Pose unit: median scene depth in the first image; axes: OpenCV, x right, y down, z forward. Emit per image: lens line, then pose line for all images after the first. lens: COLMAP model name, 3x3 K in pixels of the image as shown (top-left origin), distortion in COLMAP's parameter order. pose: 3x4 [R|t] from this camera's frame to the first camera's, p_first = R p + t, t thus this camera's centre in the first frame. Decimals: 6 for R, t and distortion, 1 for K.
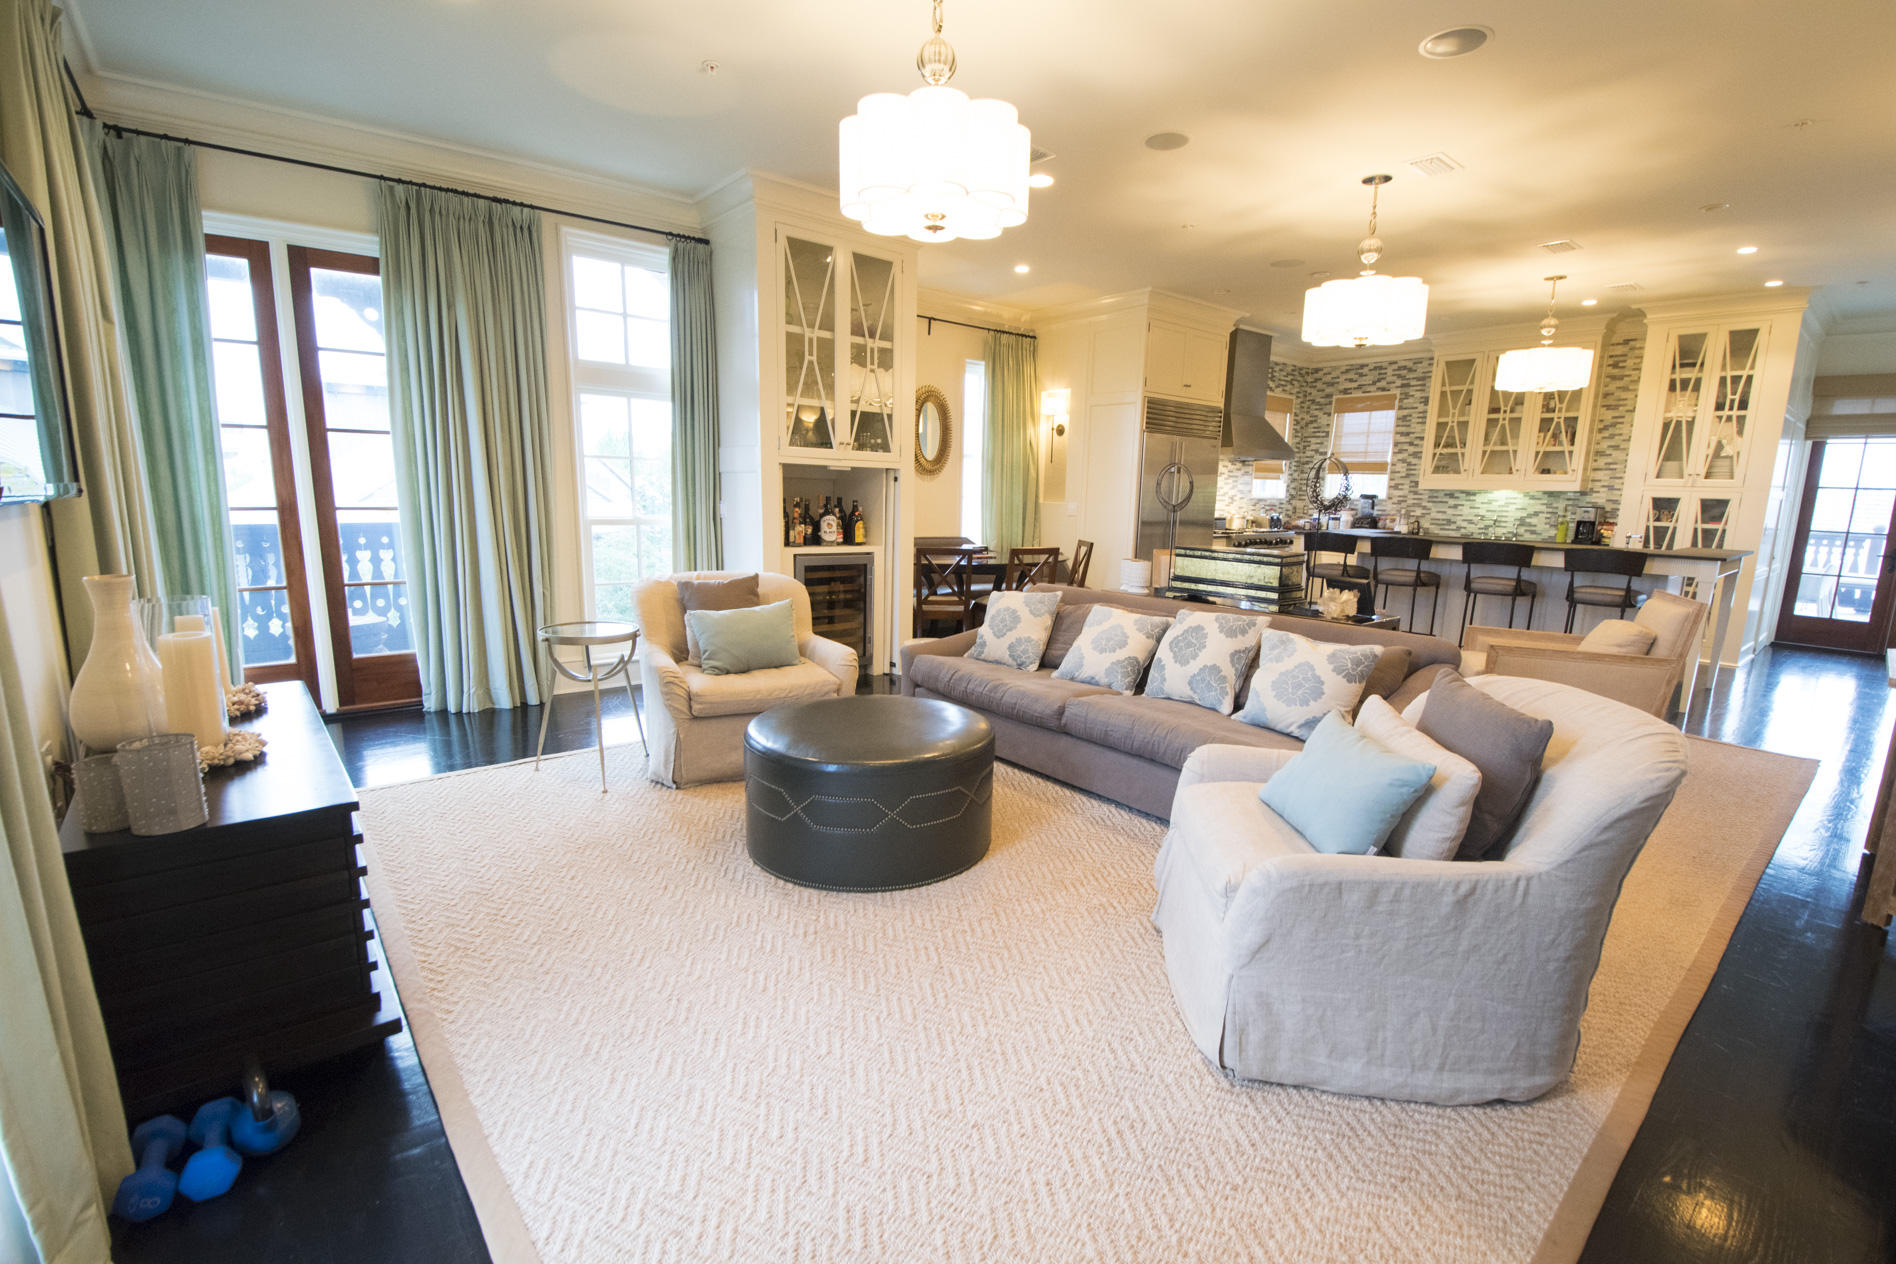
lens RADIAL K [[860.7, 0, 940.5], [0, 860.7, 657.8], [0, 0, 1]] dist [-0.014480, -0.000534]
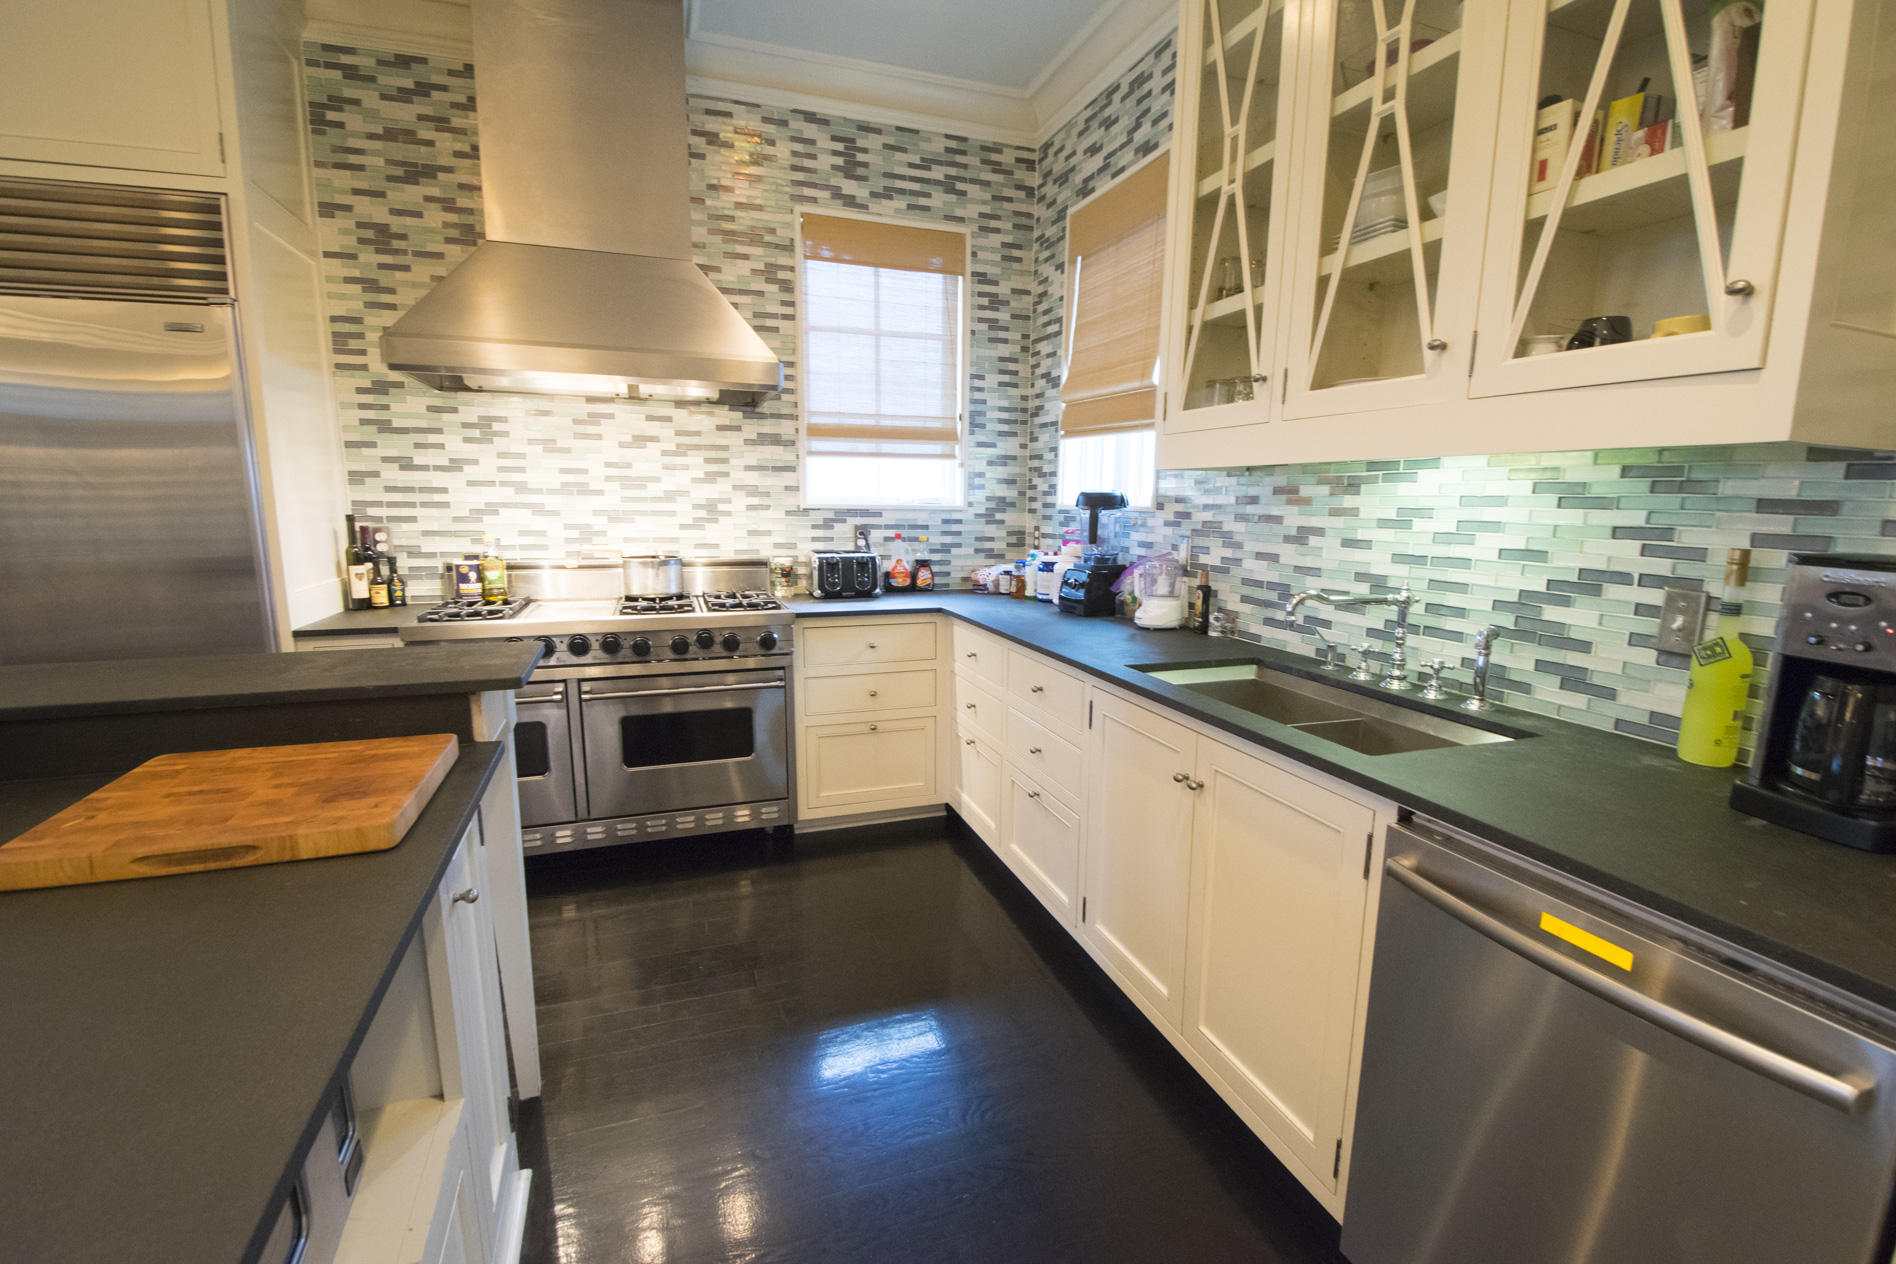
lens RADIAL K [[860.7, 0, 948.4], [0, 860.7, 643.5], [0, 0, 1]] dist [-0.014480, -0.000534]
pose [[0.929581, 0.055380, -0.364435, 0.611830], [-0.066600, 0.997612, -0.018282, -0.137243], [0.362553, 0.041265, 0.931049, 0.747856]]
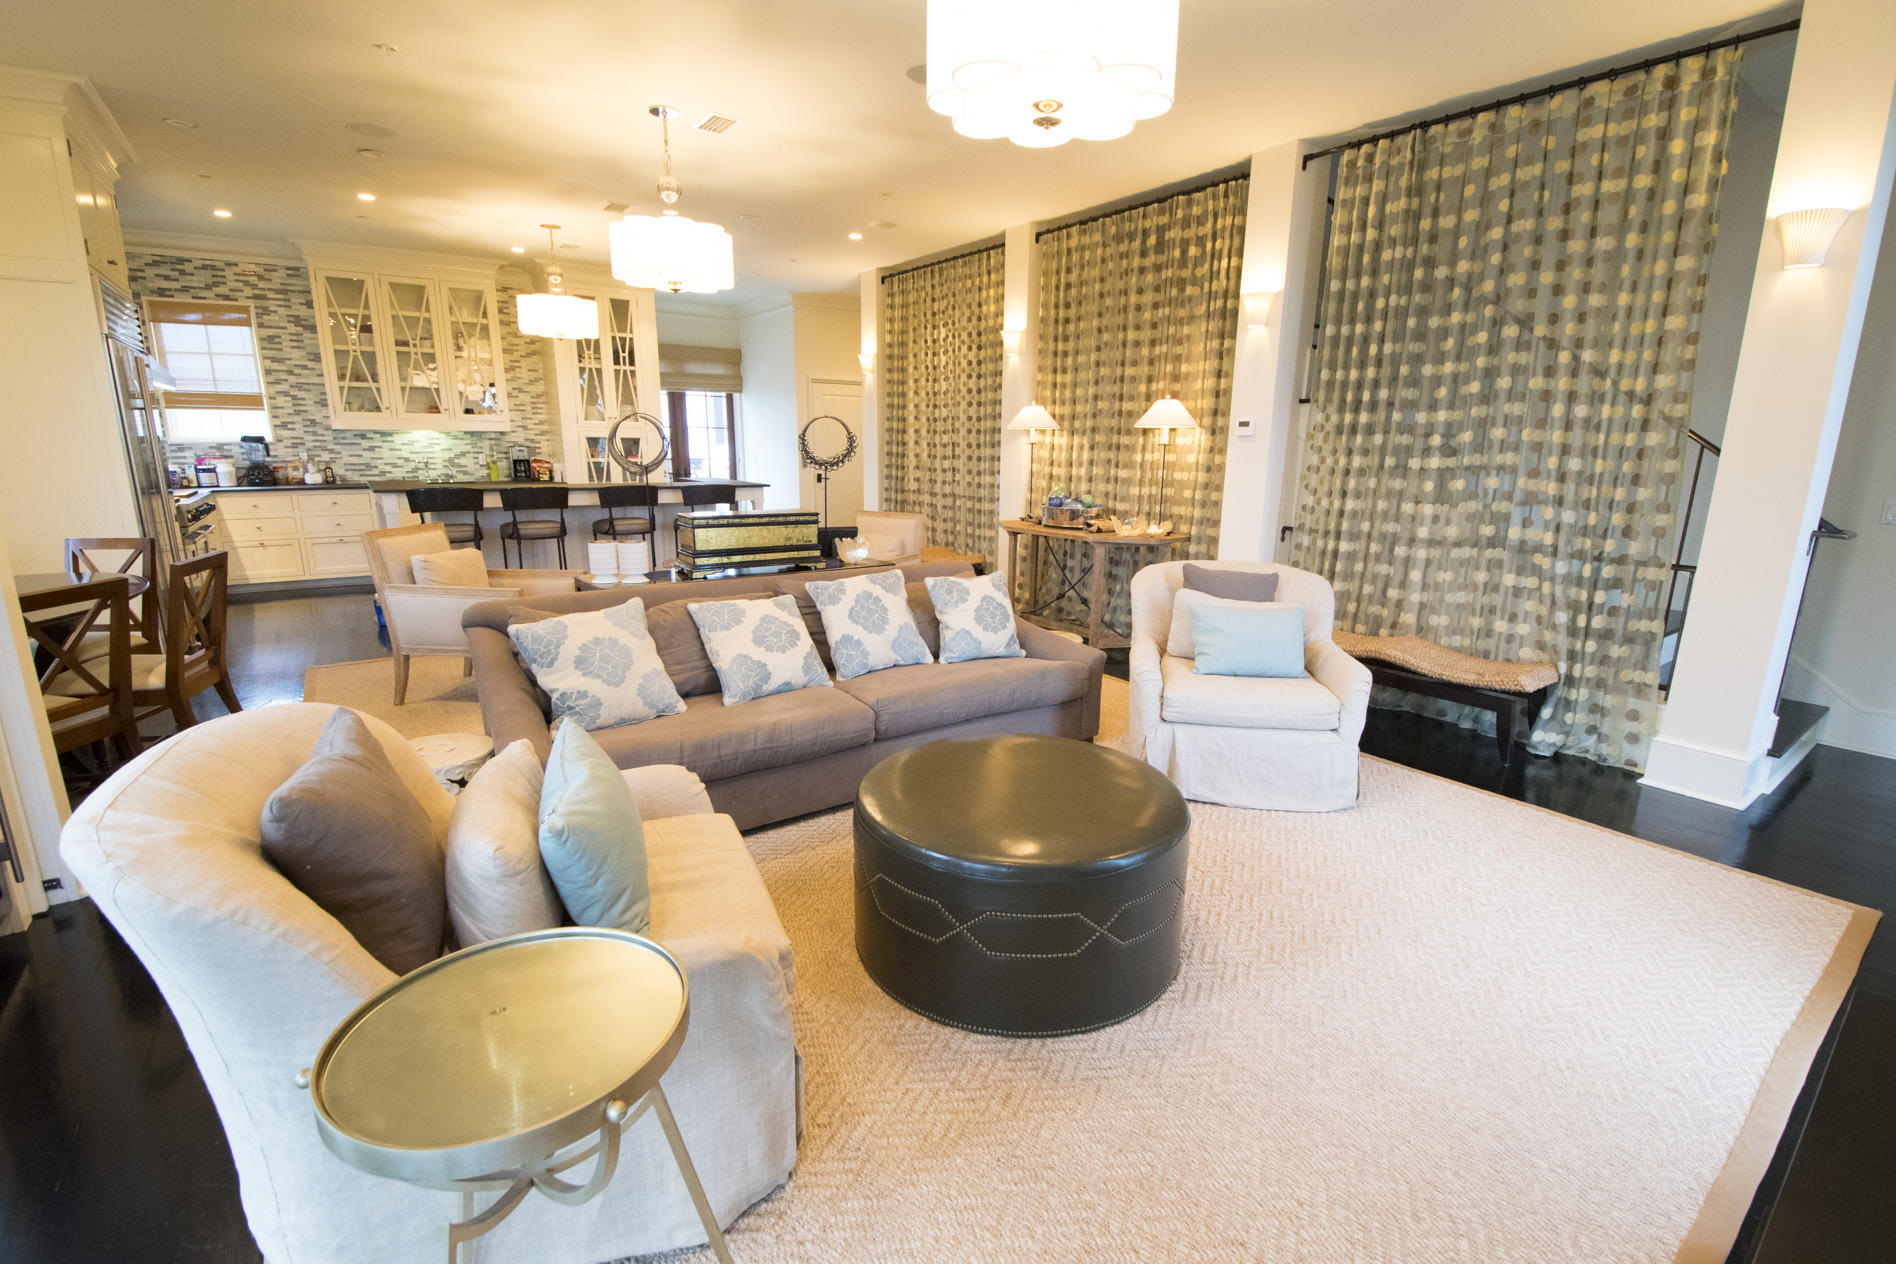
lens RADIAL K [[860.7, 0, 985.8], [0, 860.7, 636.1], [0, 0, 1]] dist [-0.014480, -0.000534]
pose [[0.059986, -0.236078, 0.969881, -0.266391], [0.179312, 0.958374, 0.222186, -0.075254], [-0.981962, 0.160583, 0.099821, 0.327395]]
